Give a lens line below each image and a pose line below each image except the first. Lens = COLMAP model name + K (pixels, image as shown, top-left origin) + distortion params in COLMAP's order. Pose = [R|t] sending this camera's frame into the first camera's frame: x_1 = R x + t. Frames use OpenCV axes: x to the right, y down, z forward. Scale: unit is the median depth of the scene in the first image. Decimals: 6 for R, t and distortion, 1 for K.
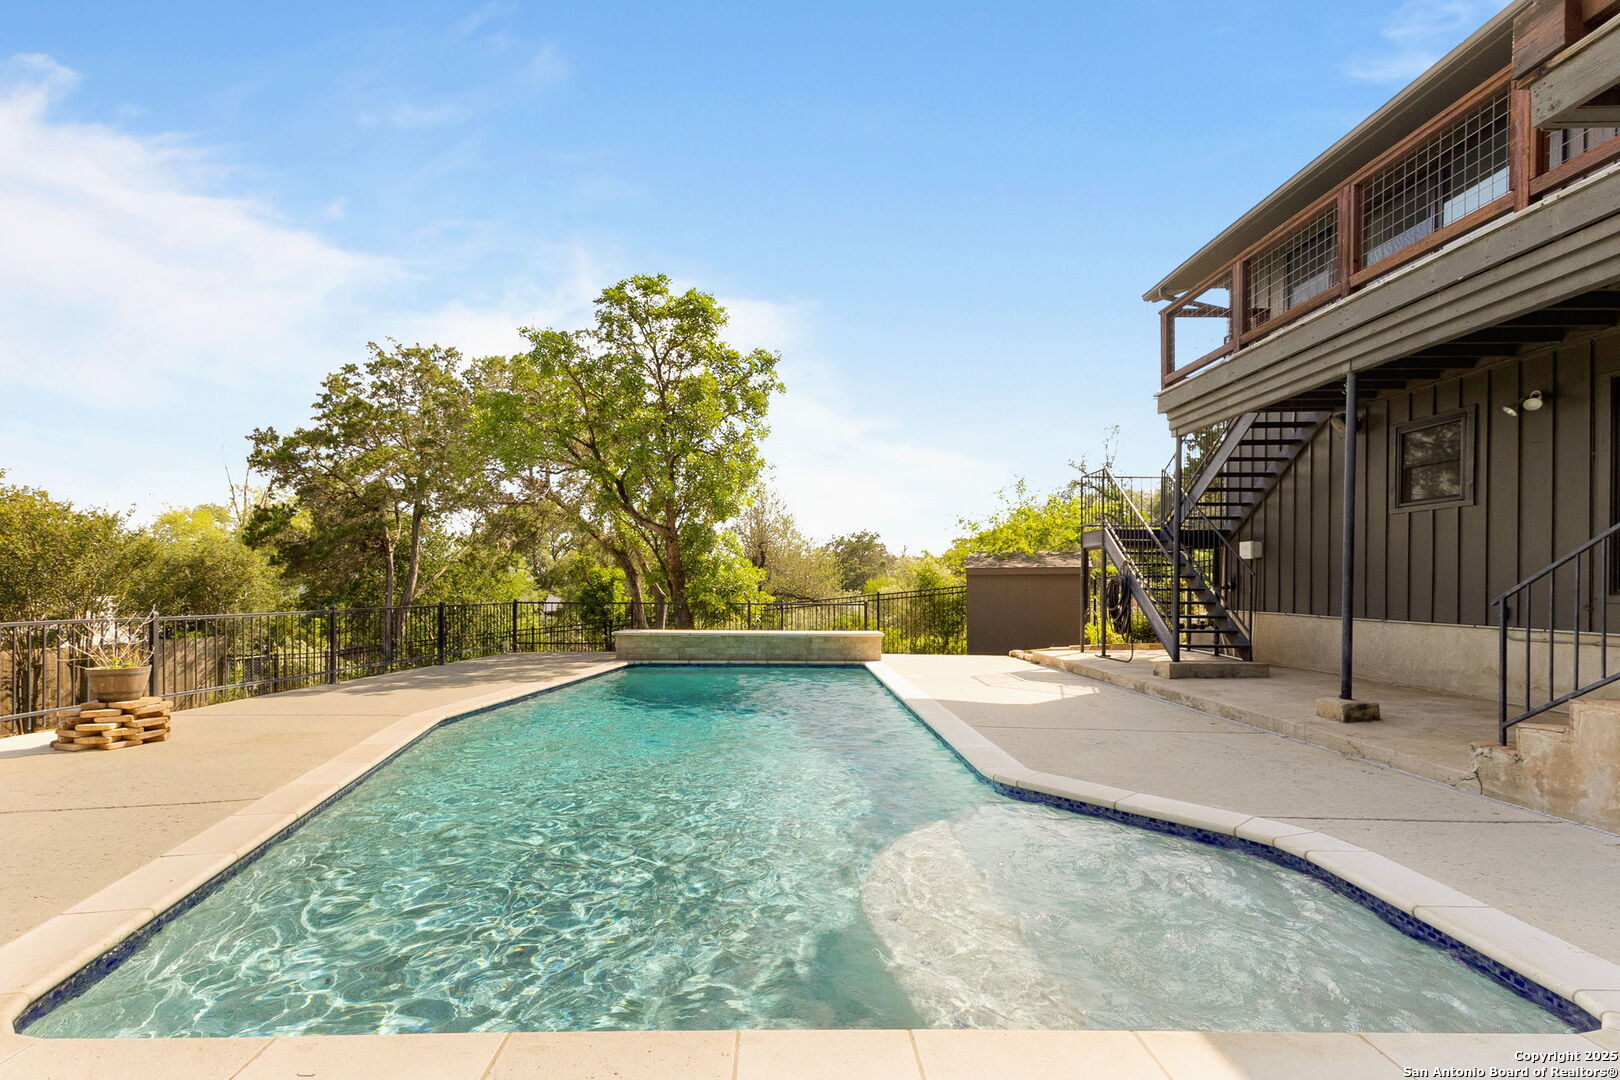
lens RADIAL K [[780.2, 0, 793.5], [0, 780.2, 581.5], [0, 0, 1]] dist [0.017638, 0.000320]
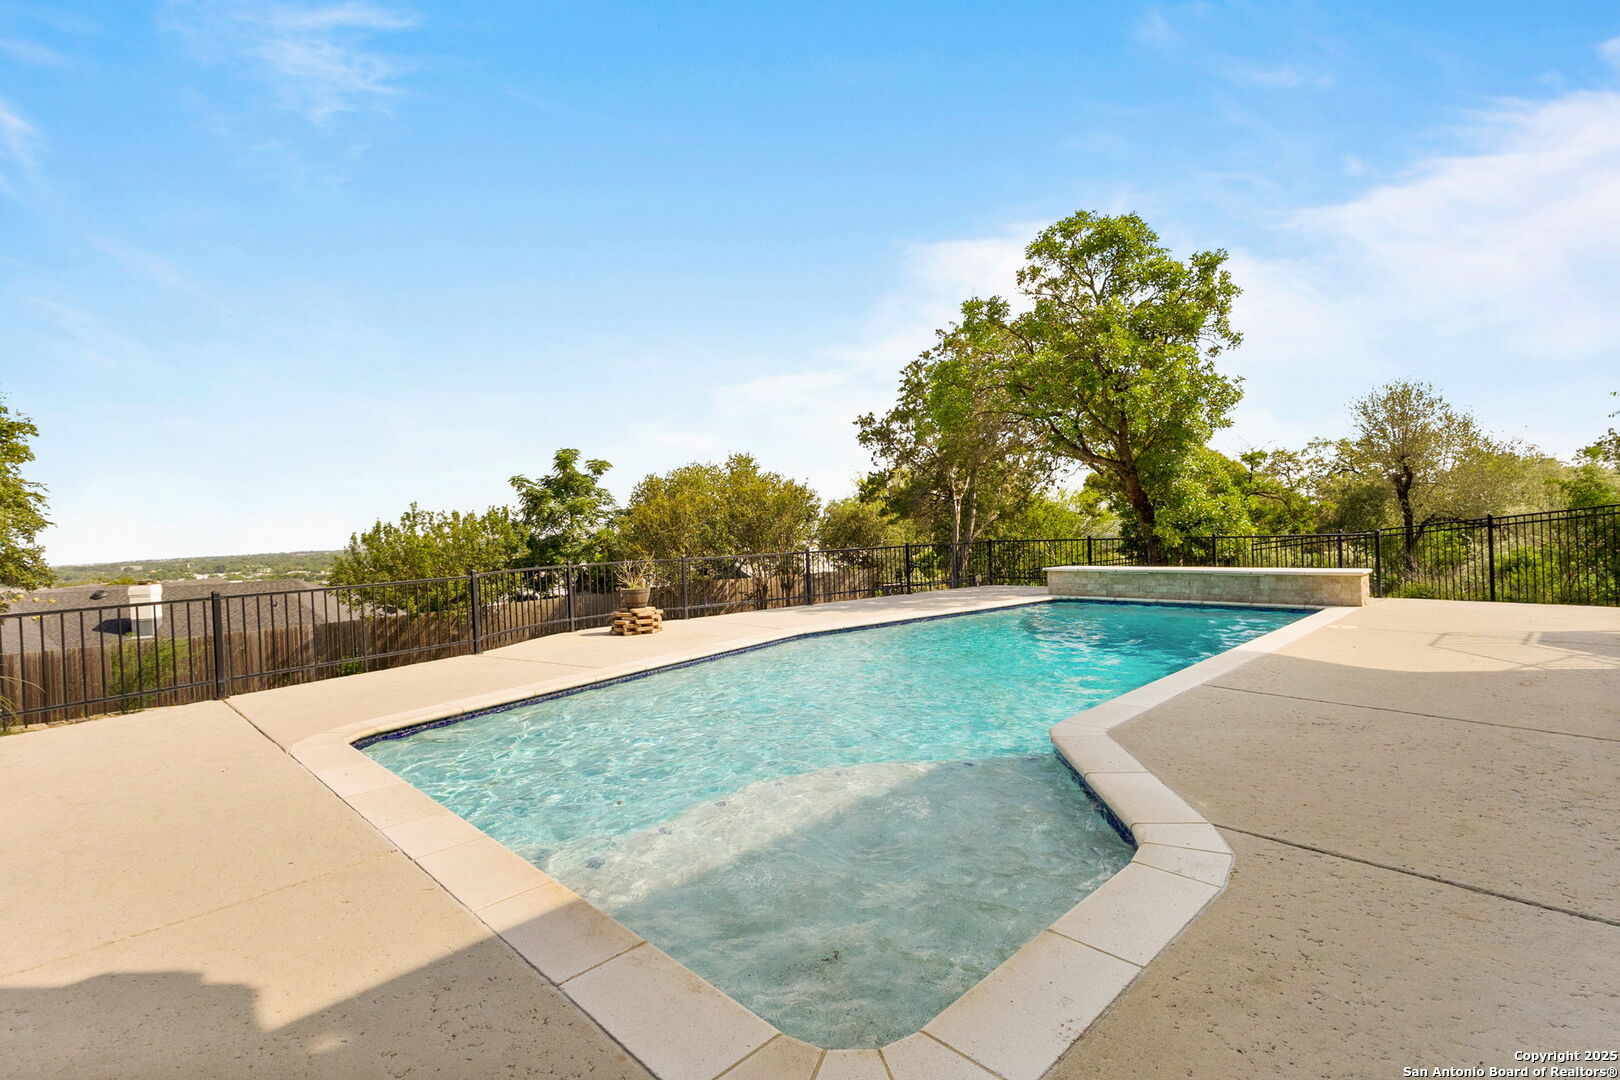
lens RADIAL K [[748.2, 0, 816.6], [0, 748.2, 531.4], [0, 0, 1]] dist [0.014819, -0.000010]
pose [[0.689099, -0.031176, -0.723996, 0.276576], [0.045504, 0.998964, 0.000294, 0.000867], [0.723237, -0.033147, 0.689804, 0.077231]]
